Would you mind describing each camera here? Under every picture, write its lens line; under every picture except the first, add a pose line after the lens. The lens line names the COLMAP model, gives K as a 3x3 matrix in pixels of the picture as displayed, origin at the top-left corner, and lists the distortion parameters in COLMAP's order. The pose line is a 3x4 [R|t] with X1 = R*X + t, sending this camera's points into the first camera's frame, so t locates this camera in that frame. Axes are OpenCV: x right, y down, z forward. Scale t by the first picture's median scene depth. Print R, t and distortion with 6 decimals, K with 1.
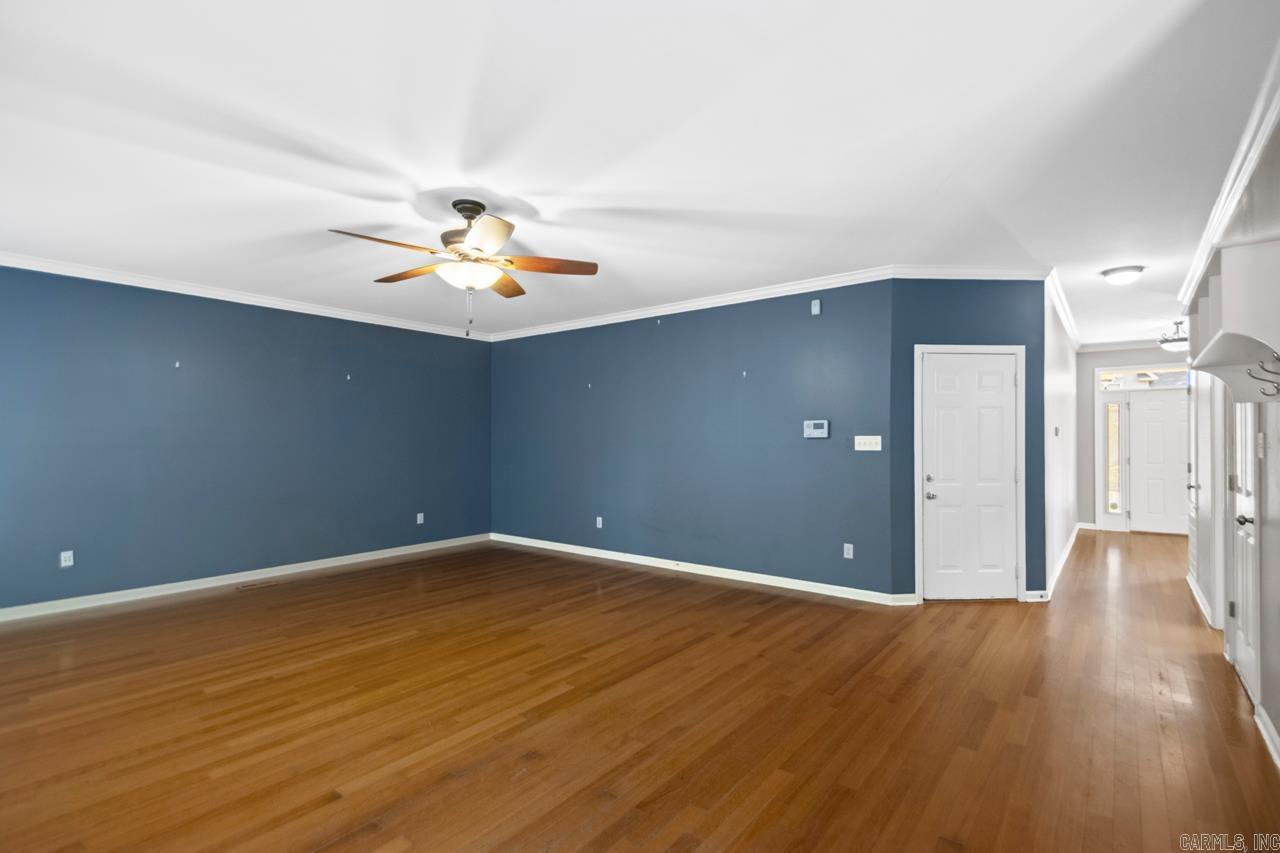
lens RADIAL K [[594.2, 0, 644.7], [0, 594.2, 450.0], [0, 0, 1]] dist [0.037019, -0.020128]
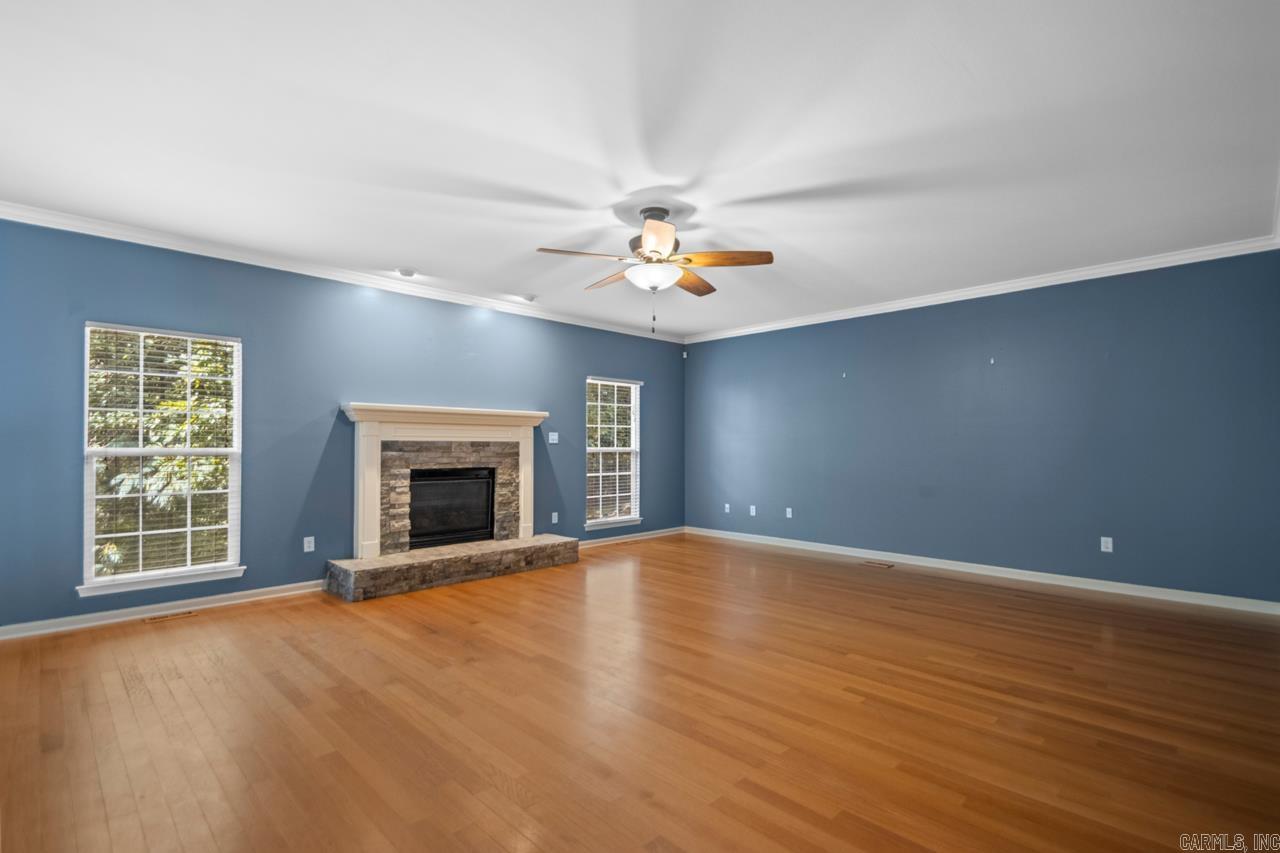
lens RADIAL K [[593.8, 0, 650.5], [0, 593.8, 434.6], [0, 0, 1]] dist [0.036571, -0.019973]
pose [[-0.103353, -0.011163, -0.994582, 0.699885], [-0.025375, 0.999641, -0.008583, 0.007989], [0.994321, 0.024351, -0.103599, 0.975146]]
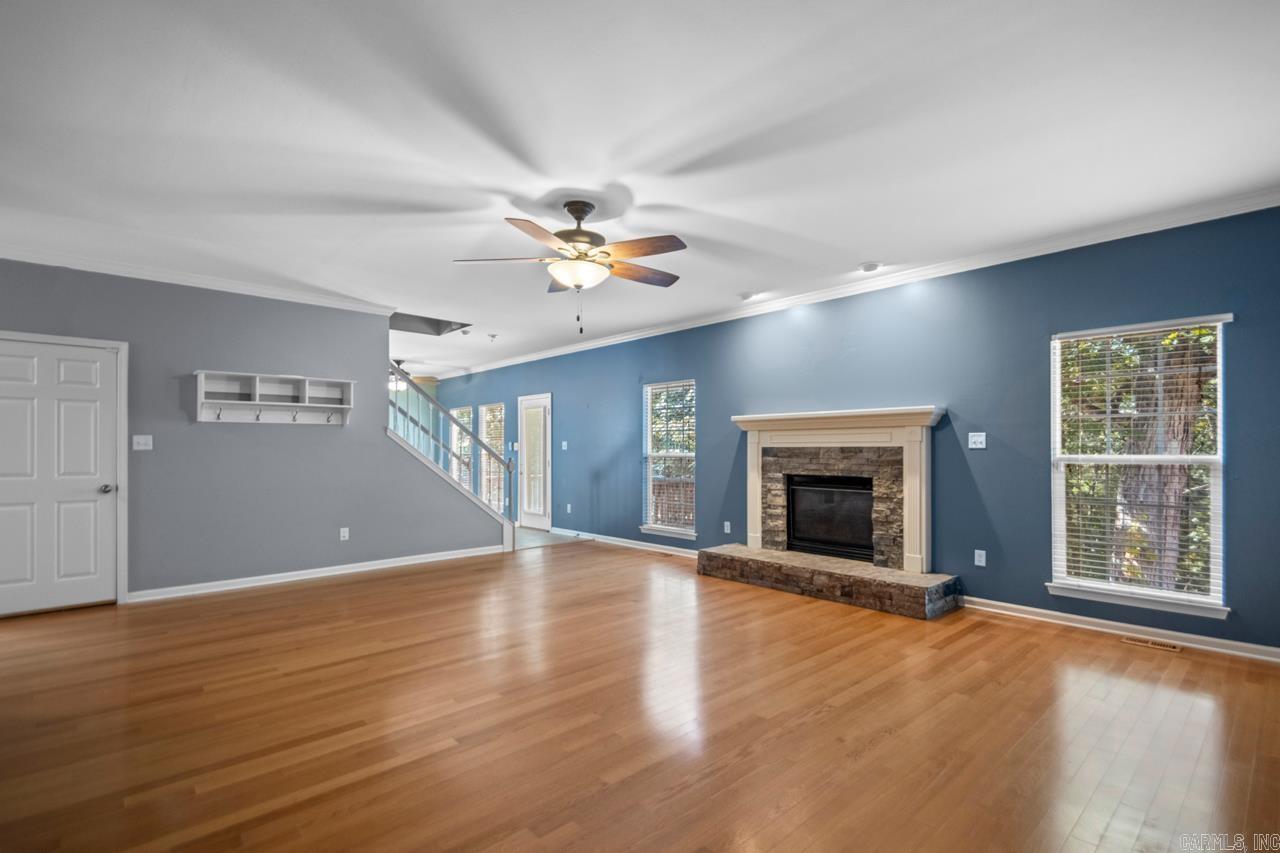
lens RADIAL K [[593.8, 0, 650.5], [0, 593.8, 434.6], [0, 0, 1]] dist [0.036571, -0.019973]
pose [[-0.990283, 0.011485, 0.138589, -0.489285], [0.011051, 0.999931, -0.003899, -0.003874], [-0.138625, -0.002330, -0.990342, 1.770228]]
